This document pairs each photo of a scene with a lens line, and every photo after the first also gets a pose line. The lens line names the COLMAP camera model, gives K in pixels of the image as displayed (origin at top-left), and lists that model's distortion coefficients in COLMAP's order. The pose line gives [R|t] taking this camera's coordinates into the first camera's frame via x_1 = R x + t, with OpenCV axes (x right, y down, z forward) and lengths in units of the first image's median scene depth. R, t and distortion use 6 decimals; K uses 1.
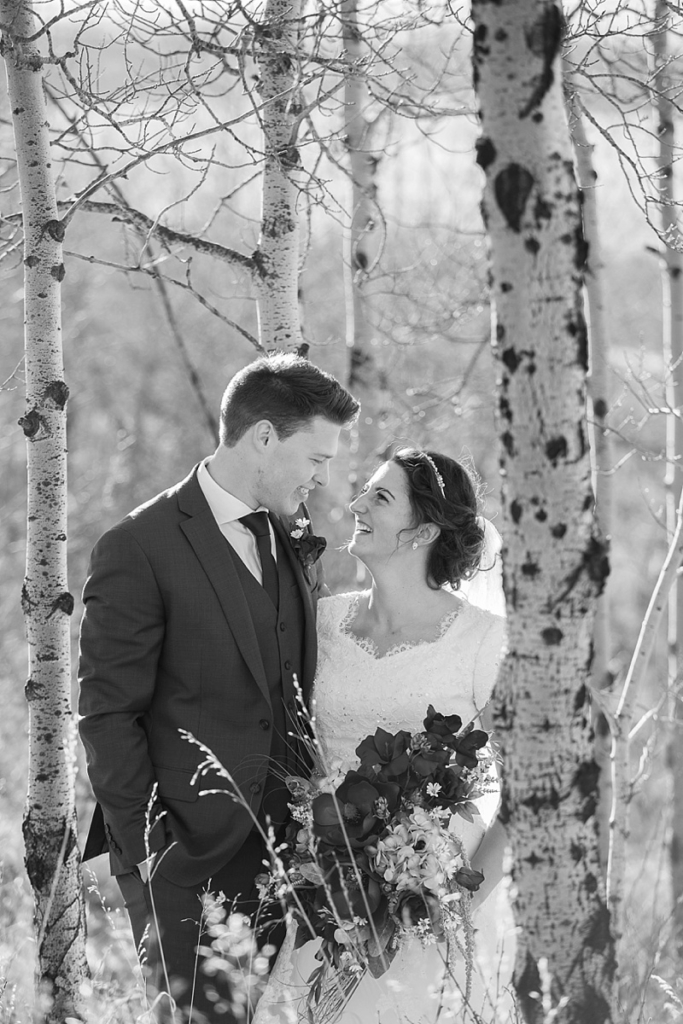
lens RADIAL K [[3567.1, 0, 334.9], [0, 3567.1, 520.5], [0, 0, 1]] dist [0.167846, 0.000000]
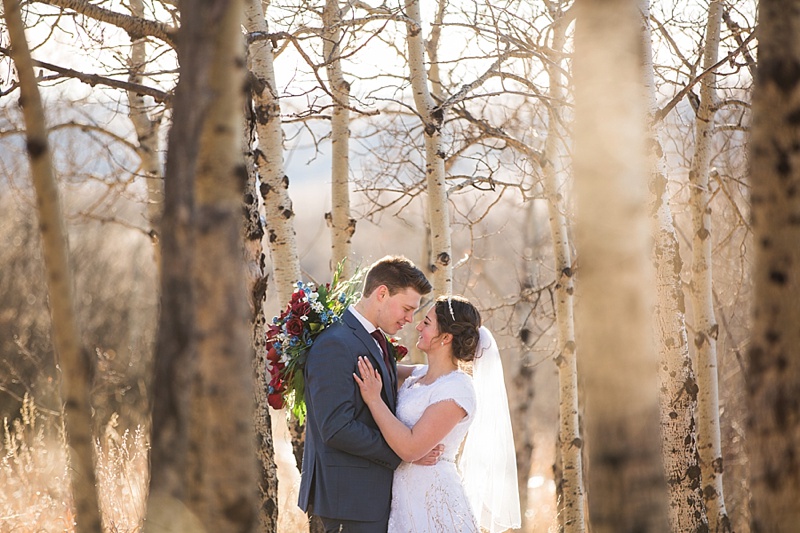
lens RADIAL K [[4477.2, 0, 395.0], [0, 4477.2, 270.0], [0, 0, 1]] dist [1.855015, 0.000000]
pose [[0.951900, -0.039322, -0.303876, 0.856655], [0.009633, 0.995082, -0.098587, 0.245222], [0.306258, 0.090918, 0.947597, -2.143902]]
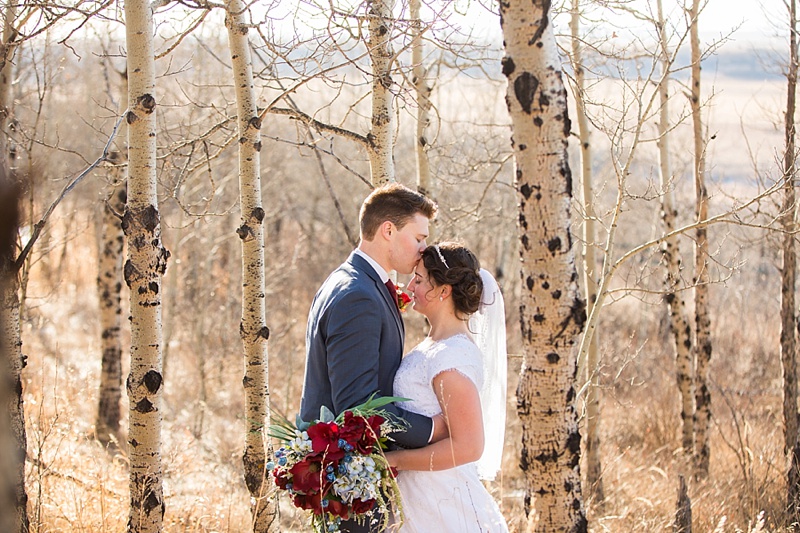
lens RADIAL K [[1660.5, 0, 399.0], [0, 1660.5, 262.2], [0, 0, 1]] dist [-0.291248, 0.000000]
pose [[0.999885, -0.014636, -0.003842, -0.006562], [0.014622, 0.999886, -0.003797, -0.010065], [0.003898, 0.003741, 0.999985, 0.232409]]
